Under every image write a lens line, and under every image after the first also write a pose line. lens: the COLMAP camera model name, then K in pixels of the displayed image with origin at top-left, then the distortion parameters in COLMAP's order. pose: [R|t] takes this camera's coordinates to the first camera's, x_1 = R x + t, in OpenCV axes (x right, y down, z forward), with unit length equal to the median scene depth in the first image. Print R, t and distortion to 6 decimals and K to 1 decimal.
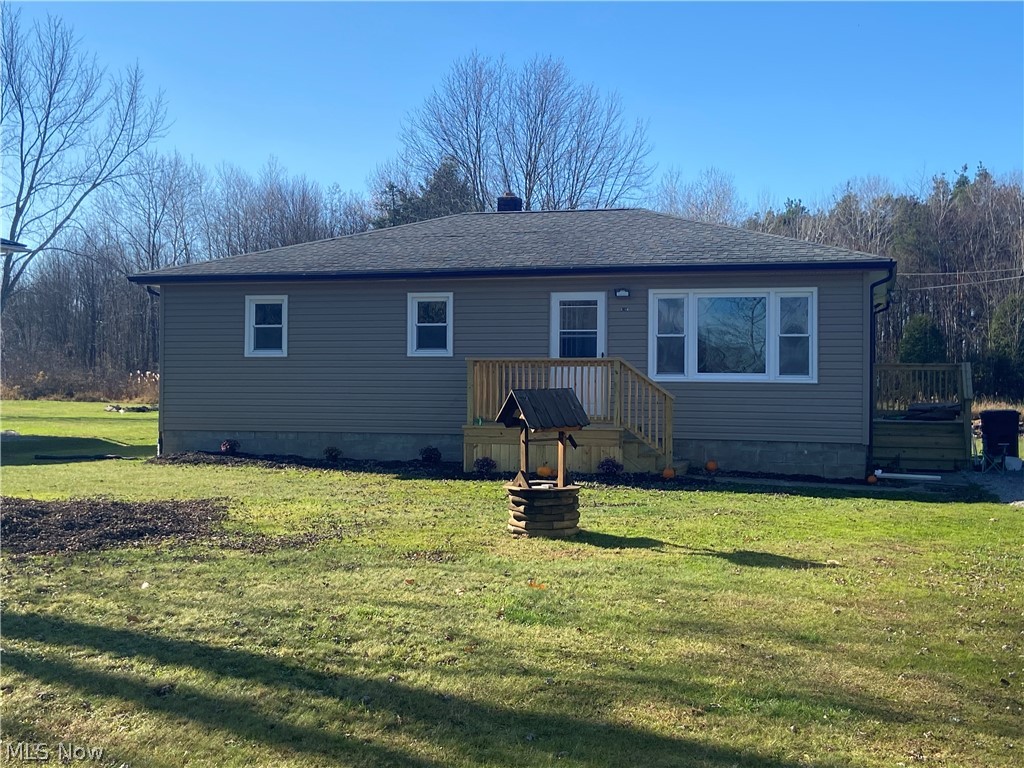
lens RADIAL K [[1262.3, 0, 512.0], [0, 1262.3, 384.0], [0, 0, 1]] dist [0.120723, 0.008048]
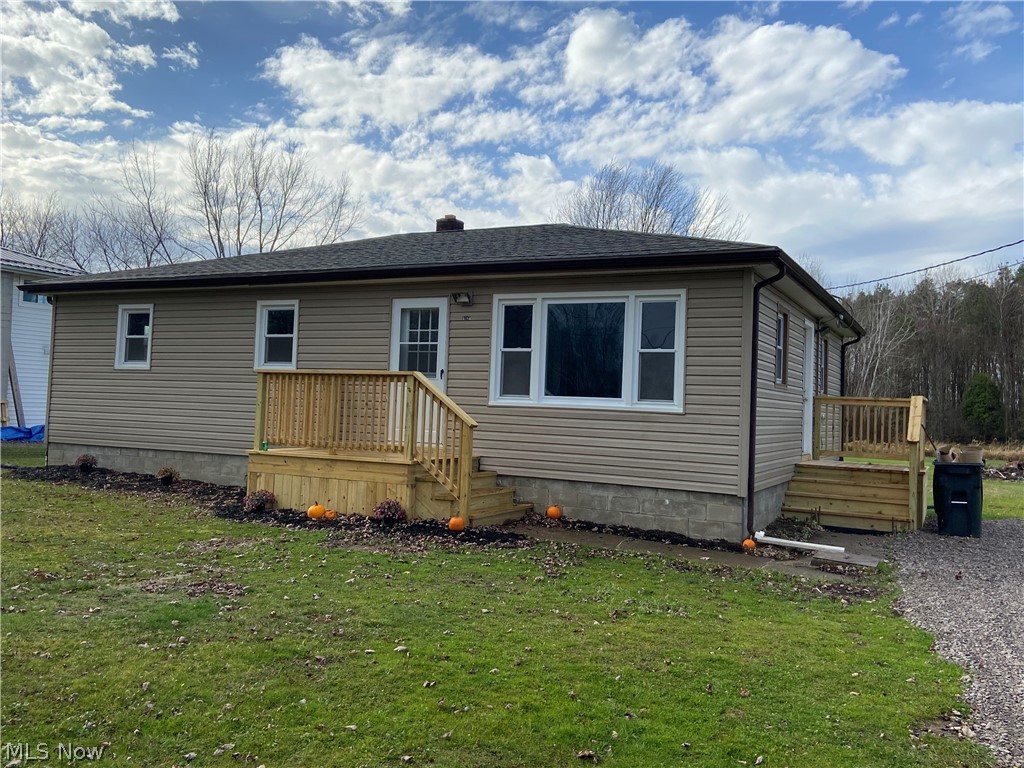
lens RADIAL K [[872.0, 0, 512.9], [0, 872.0, 365.0], [0, 0, 1]] dist [0.079341, -0.007614]
pose [[0.981347, 0.022312, -0.190947, 0.230650], [-0.033521, 0.997886, -0.055672, 0.003403], [0.189301, 0.061034, 0.980020, 0.440998]]
